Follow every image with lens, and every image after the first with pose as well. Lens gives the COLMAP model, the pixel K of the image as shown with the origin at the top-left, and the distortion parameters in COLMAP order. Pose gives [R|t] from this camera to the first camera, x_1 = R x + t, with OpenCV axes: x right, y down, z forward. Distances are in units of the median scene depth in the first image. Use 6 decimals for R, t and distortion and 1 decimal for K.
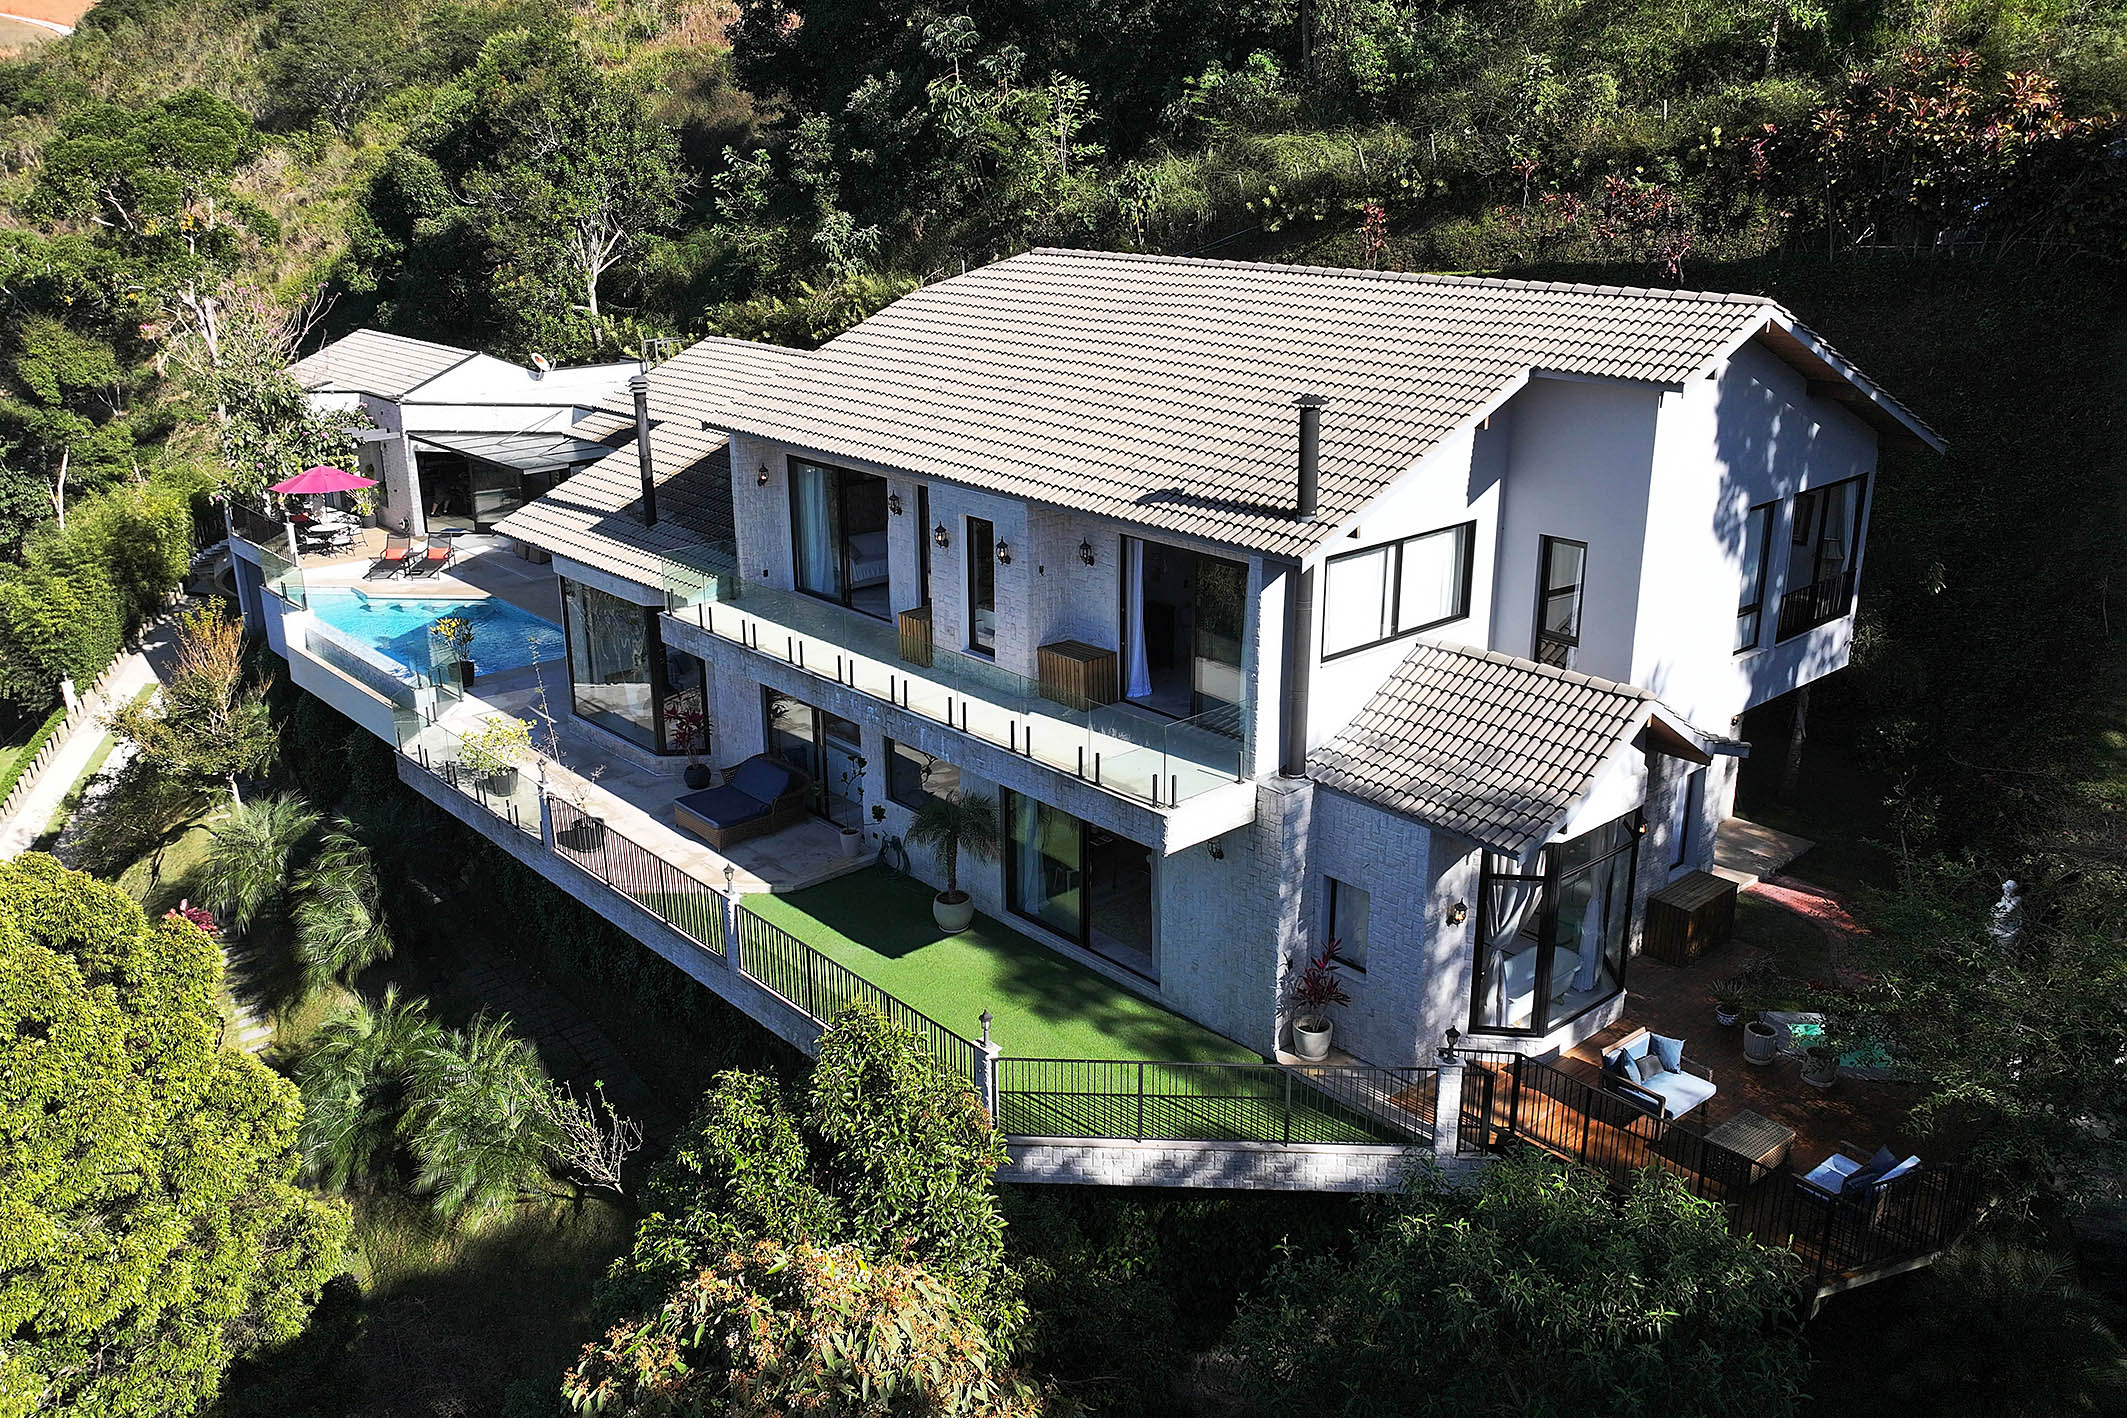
lens RADIAL K [[1656.4, 0, 1070.7], [0, 1656.4, 664.1], [0, 0, 1]] dist [0.002769, 0.000688]
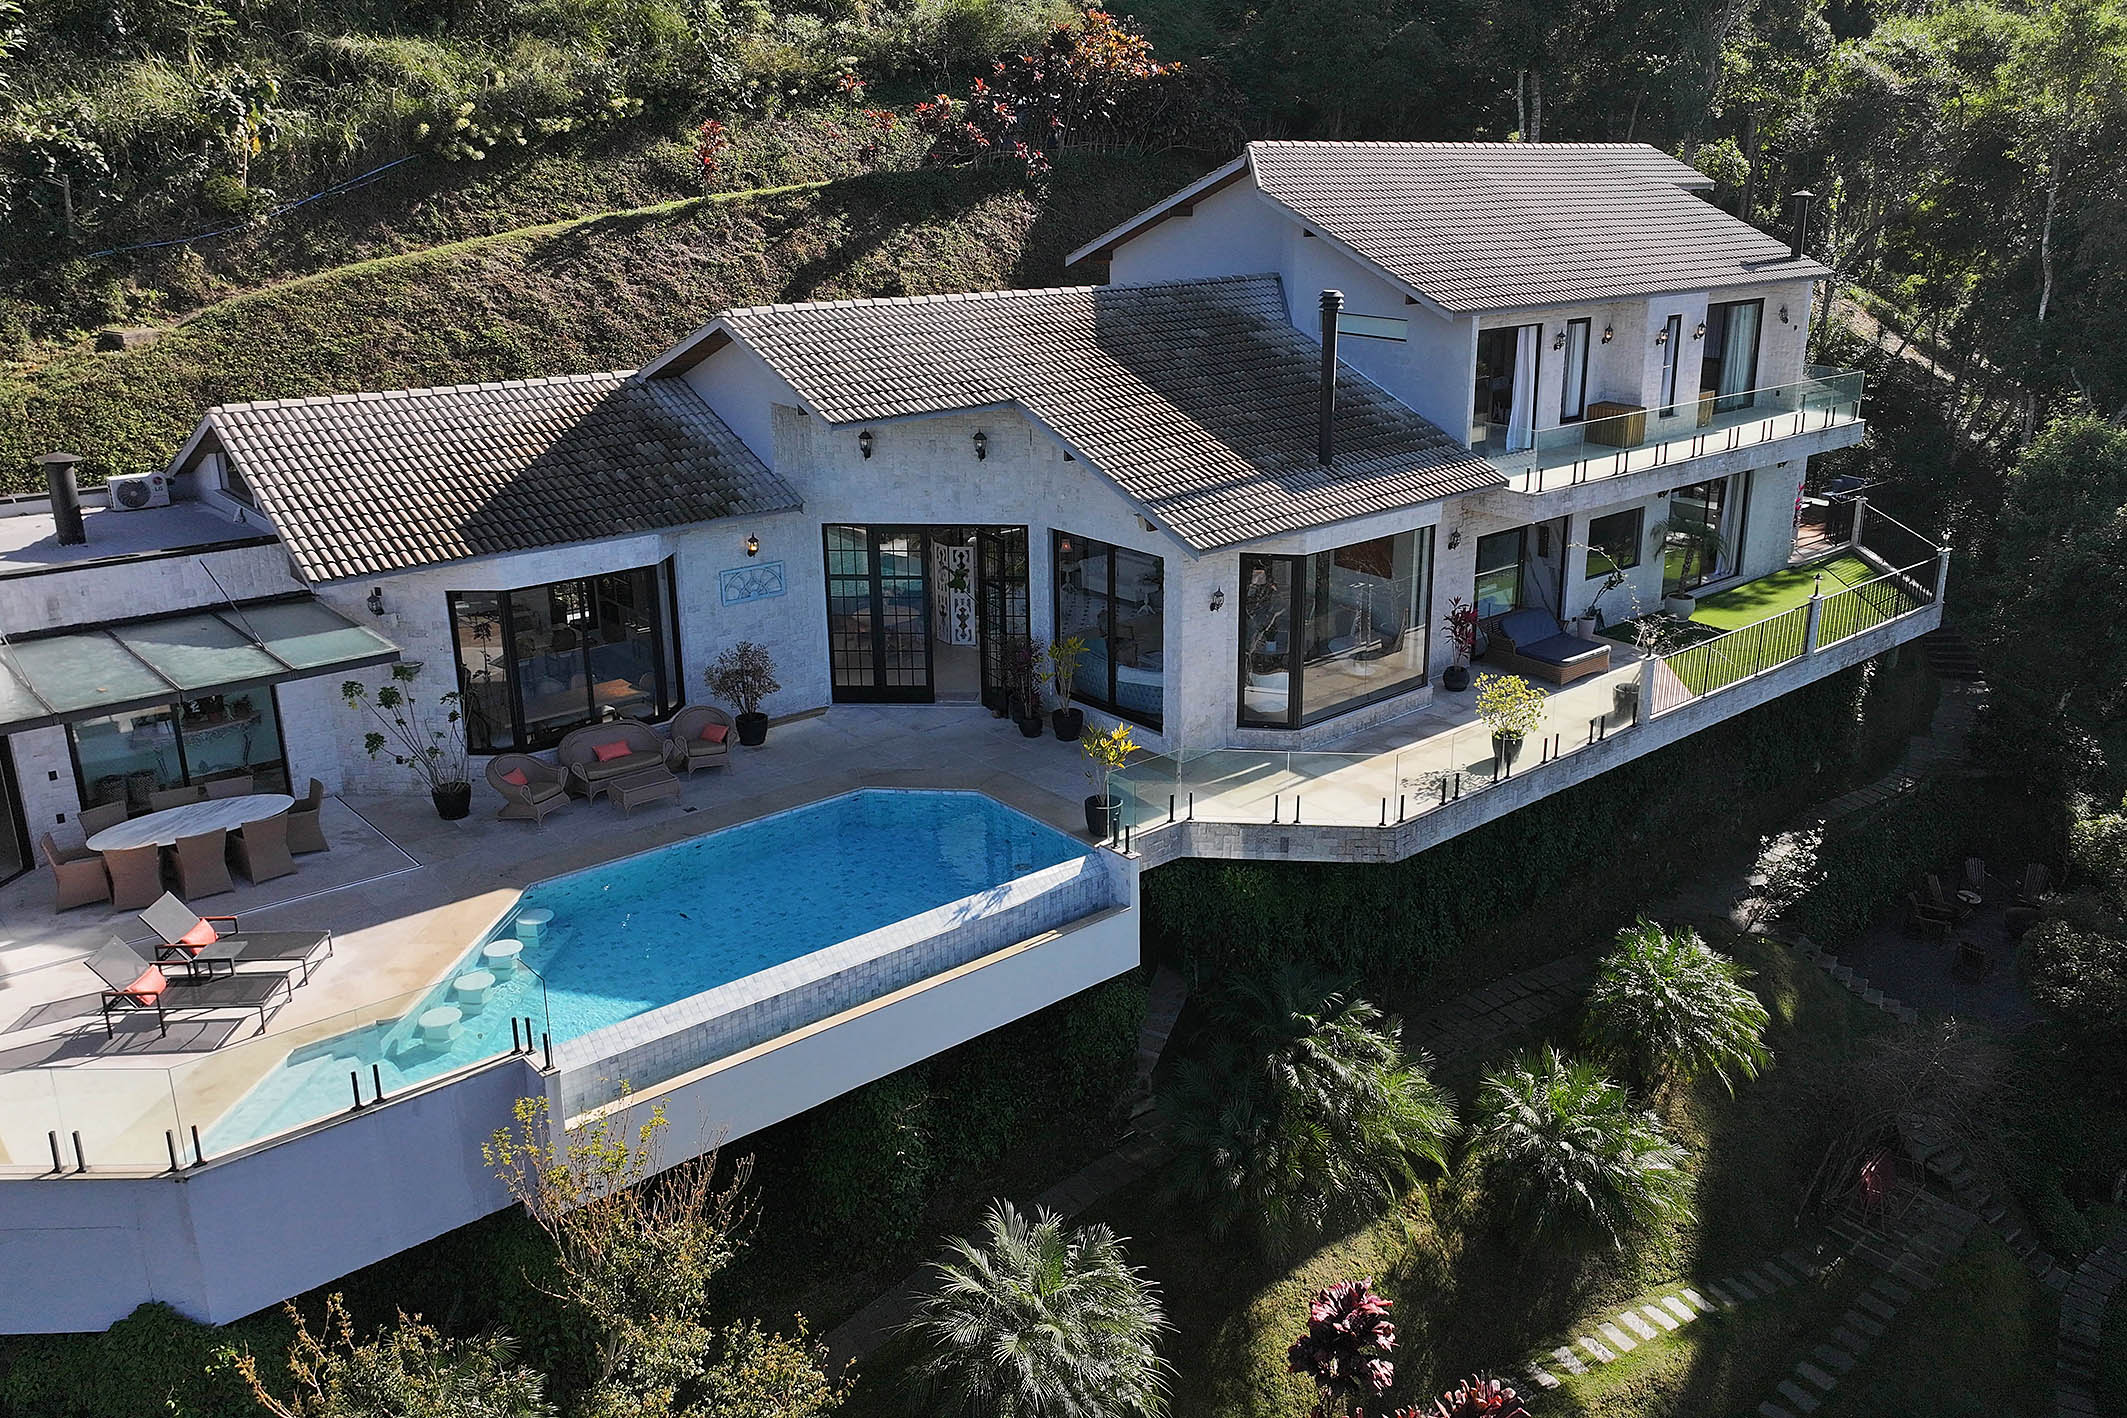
lens RADIAL K [[1683.0, 0, 1195.1], [0, 1683.0, 650.6], [0, 0, 1]] dist [0.005549, 0.001436]
pose [[-0.021555, -0.291776, 0.956244, -0.726398], [0.289891, 0.913551, 0.285284, -0.171324], [-0.956817, 0.283356, 0.064891, 0.664681]]
